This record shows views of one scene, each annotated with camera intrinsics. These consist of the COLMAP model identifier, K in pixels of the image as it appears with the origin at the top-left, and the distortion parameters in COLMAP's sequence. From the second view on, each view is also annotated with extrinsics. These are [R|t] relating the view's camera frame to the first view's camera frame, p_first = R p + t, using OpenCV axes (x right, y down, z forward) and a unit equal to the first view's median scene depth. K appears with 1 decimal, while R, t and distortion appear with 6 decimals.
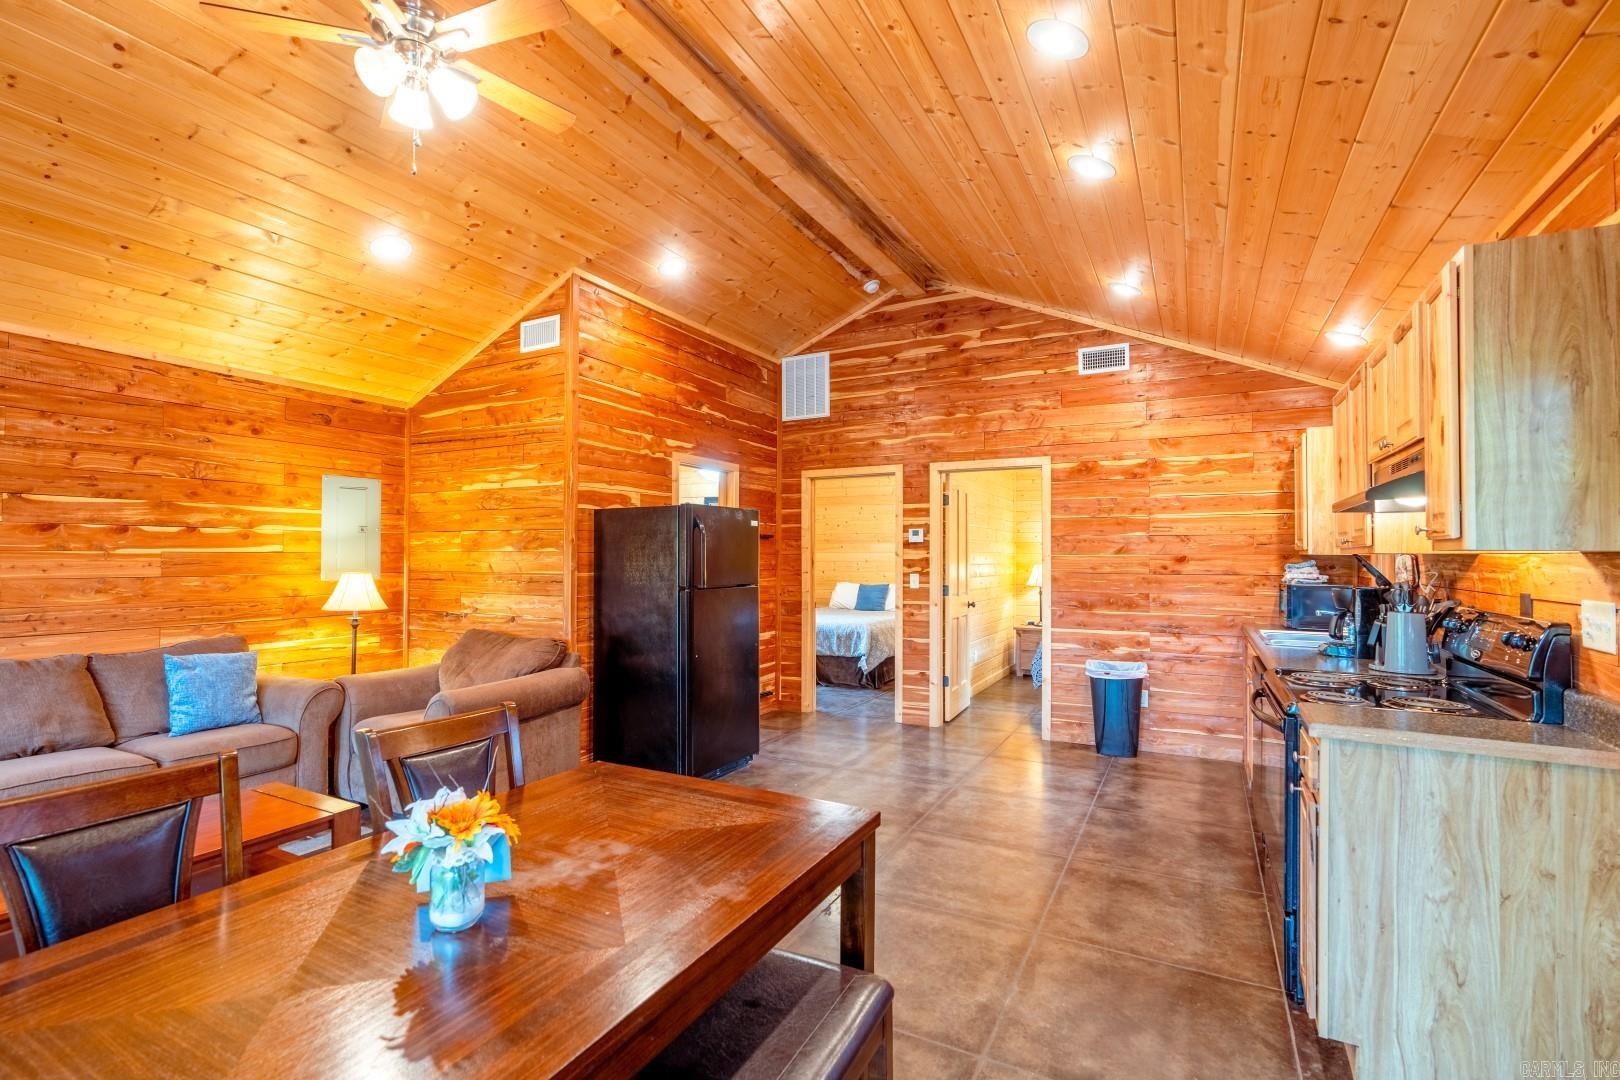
lens RADIAL K [[729.9, 0, 810.0], [0, 729.9, 540.0], [0, 0, 1]] dist [-0.011893, 0.004954]
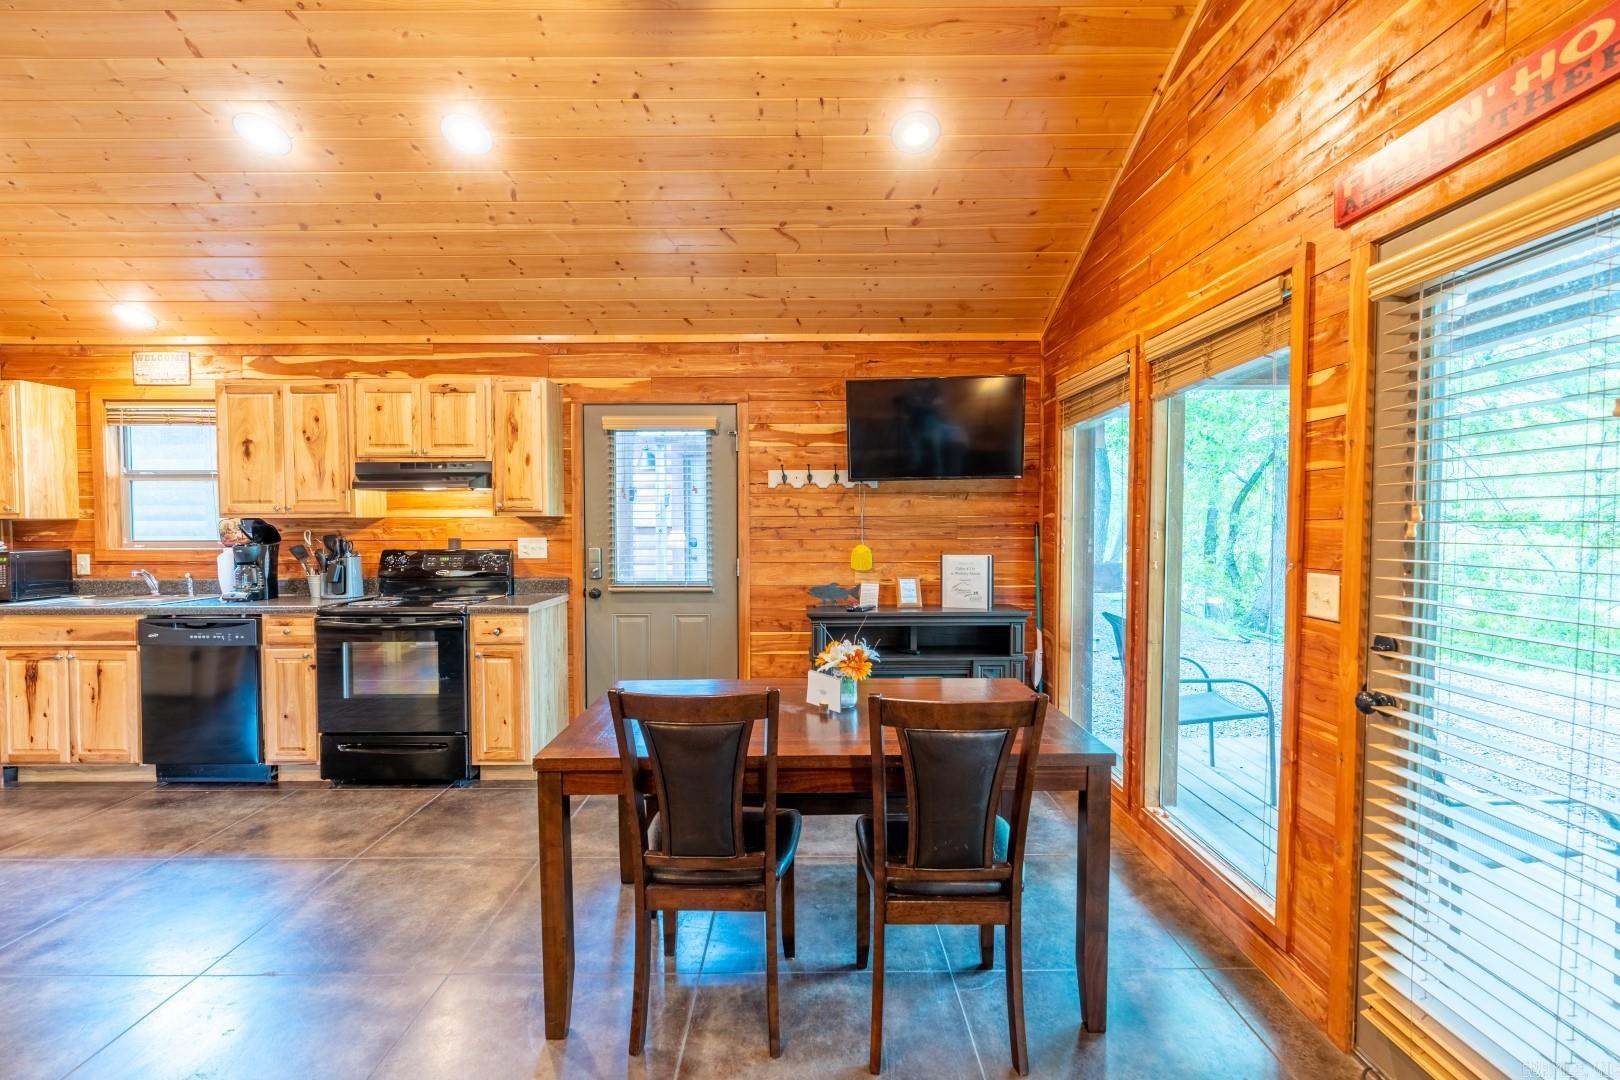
lens RADIAL K [[729.9, 0, 810.0], [0, 729.9, 540.0], [0, 0, 1]] dist [-0.011893, 0.004954]
pose [[-0.474852, -0.029631, 0.879567, -0.505918], [-0.017300, 0.999554, 0.024333, 0.006446], [-0.879895, -0.003662, -0.475153, 0.470412]]
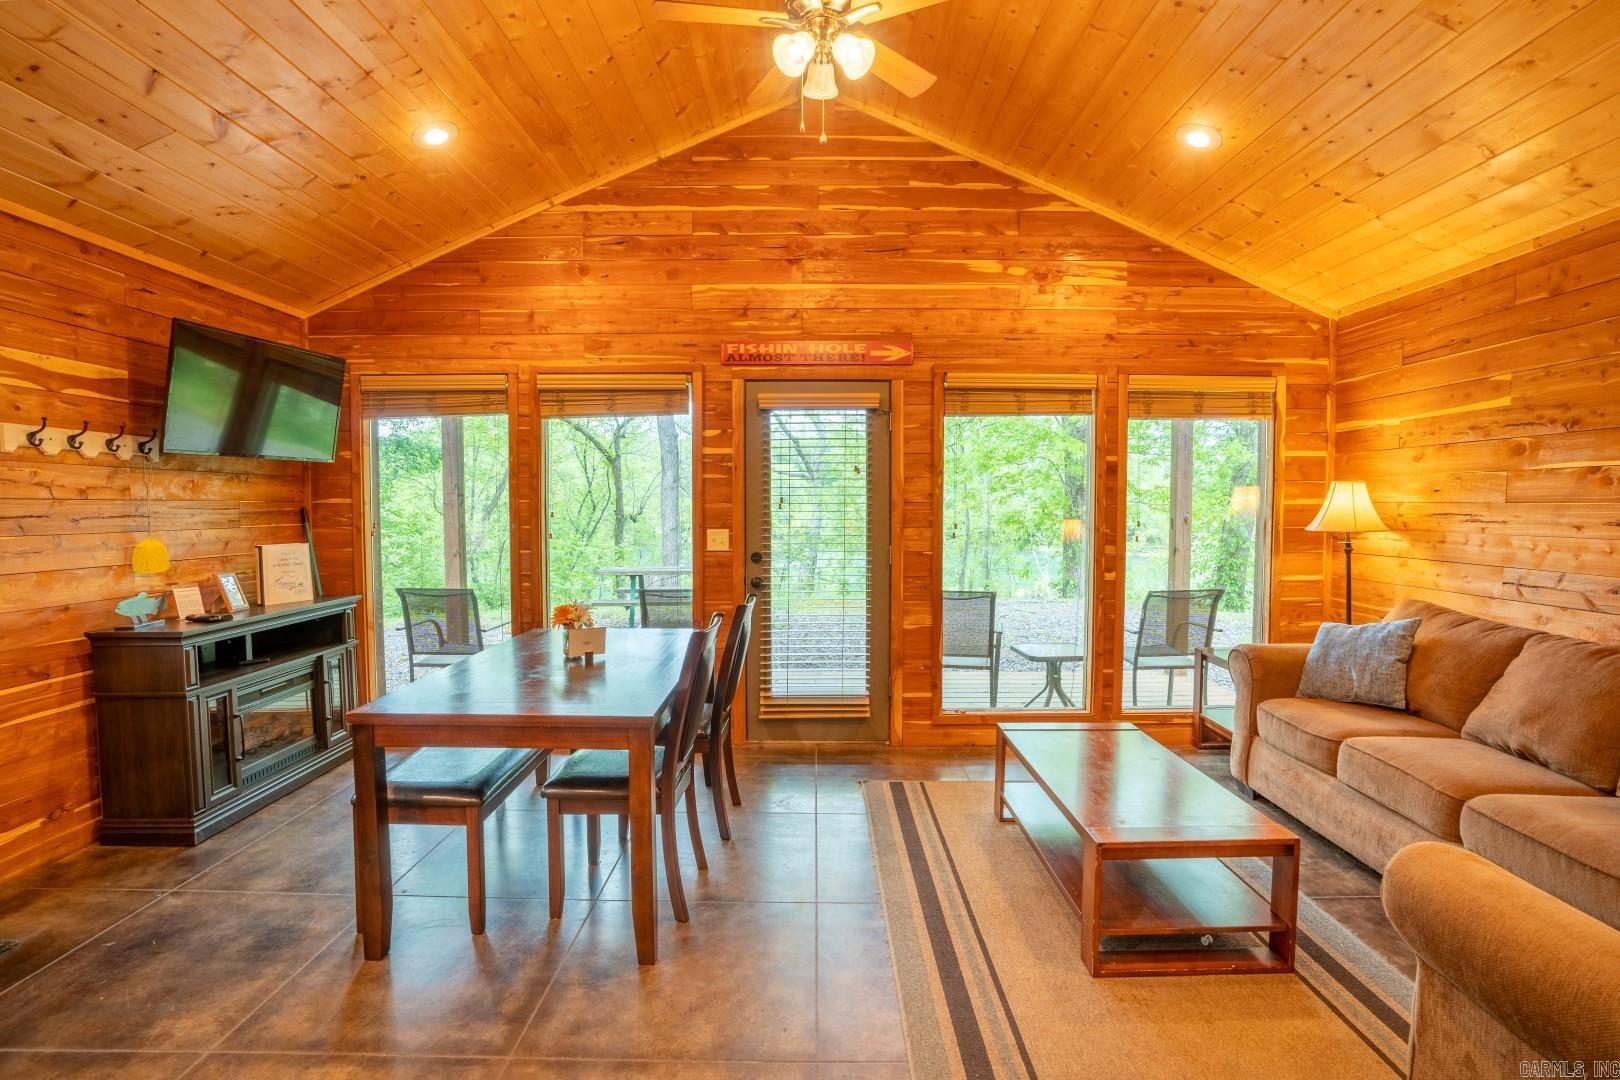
lens RADIAL K [[746.7, 0, 825.6], [0, 746.7, 538.0], [0, 0, 1]] dist [-0.070804, 0.025163]
pose [[-0.879215, 0.016444, -0.476142, -0.014164], [0.005790, 0.999699, 0.023835, 0.019637], [0.476390, 0.018200, -0.879046, 0.819117]]
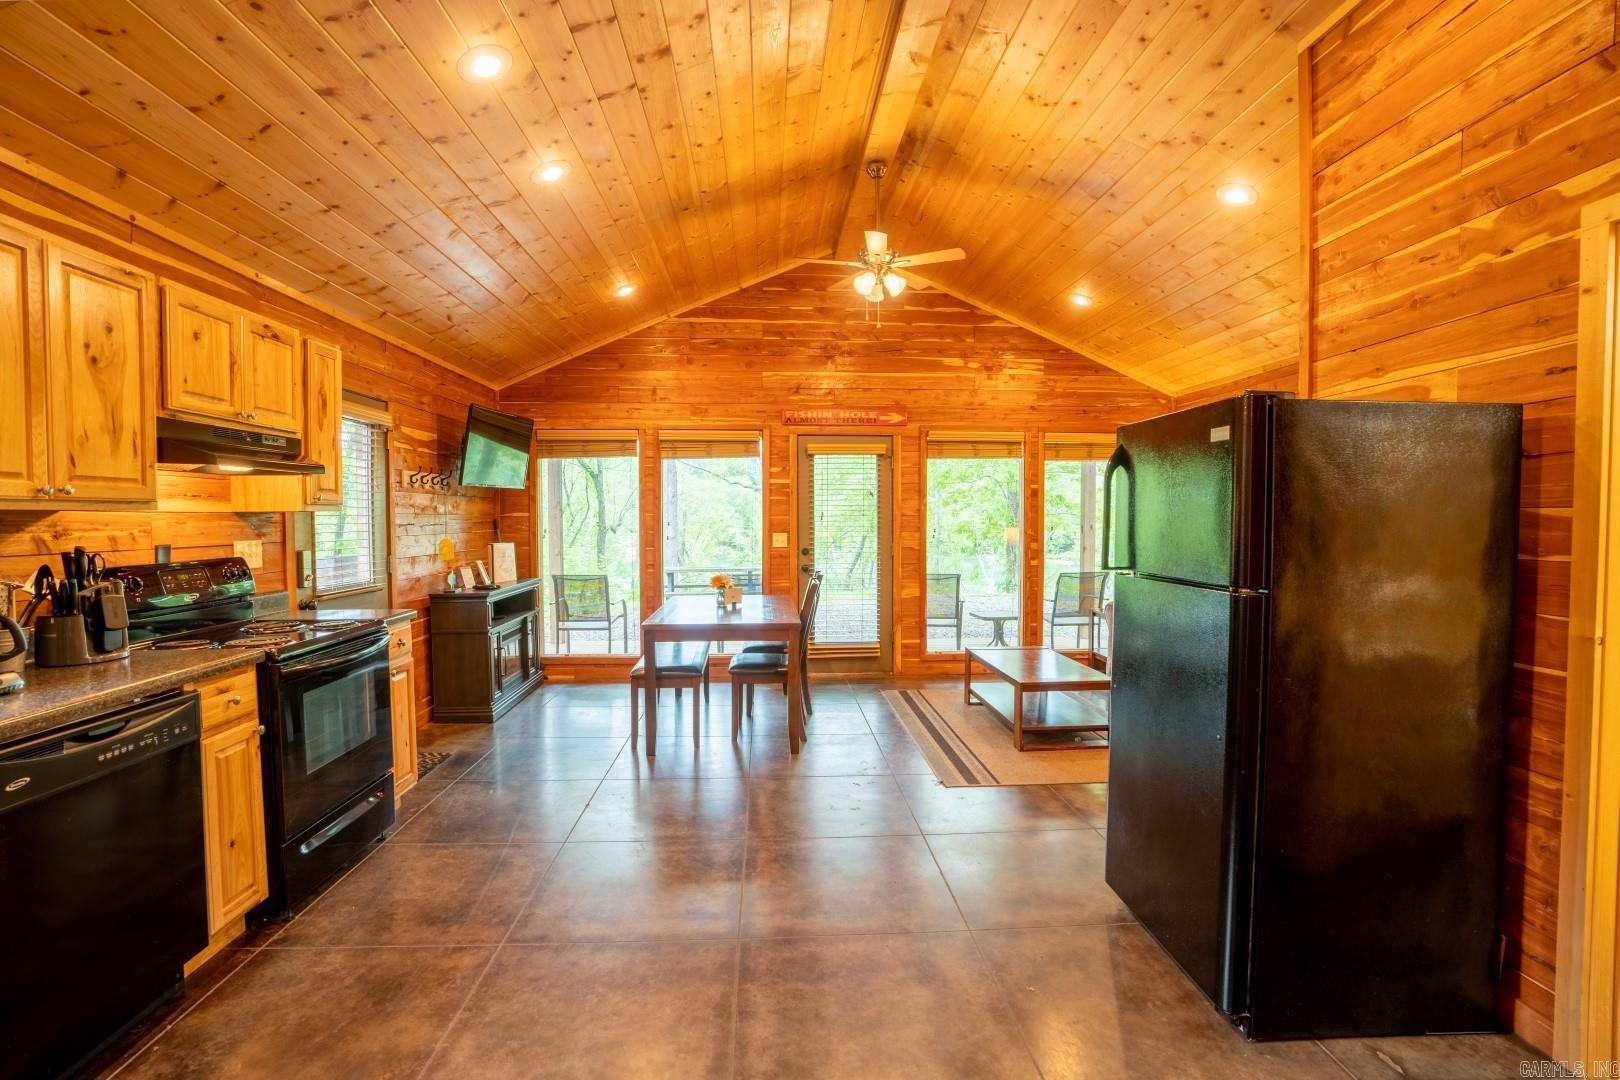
lens RADIAL K [[746.7, 0, 825.6], [0, 746.7, 538.0], [0, 0, 1]] dist [-0.070804, 0.025163]
pose [[-0.844544, 0.012560, -0.535339, 0.297940], [0.009333, 0.999918, 0.008736, 0.026800], [0.535405, 0.002381, -0.844592, 1.129769]]
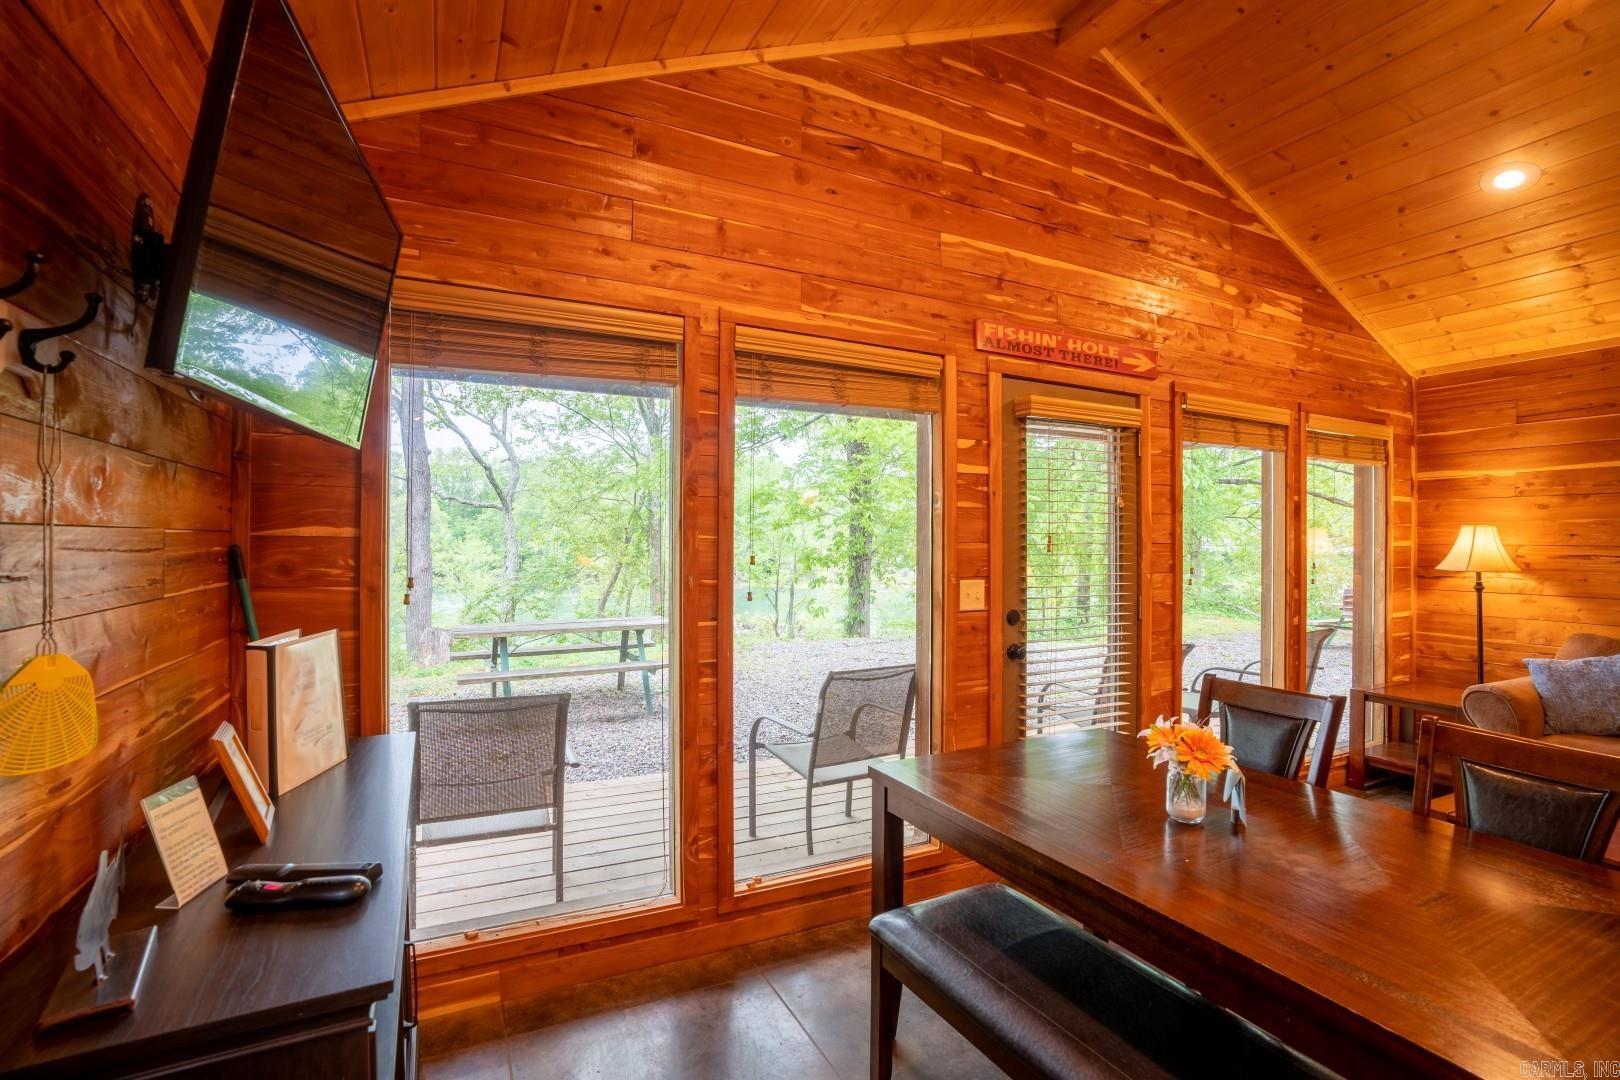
lens RADIAL K [[746.7, 0, 825.6], [0, 746.7, 538.0], [0, 0, 1]] dist [-0.070804, 0.025163]
pose [[-0.572103, -0.012217, -0.820091, 0.235881], [0.007348, 0.999773, -0.020020, 0.007220], [0.820149, -0.017480, -0.571883, 0.284568]]
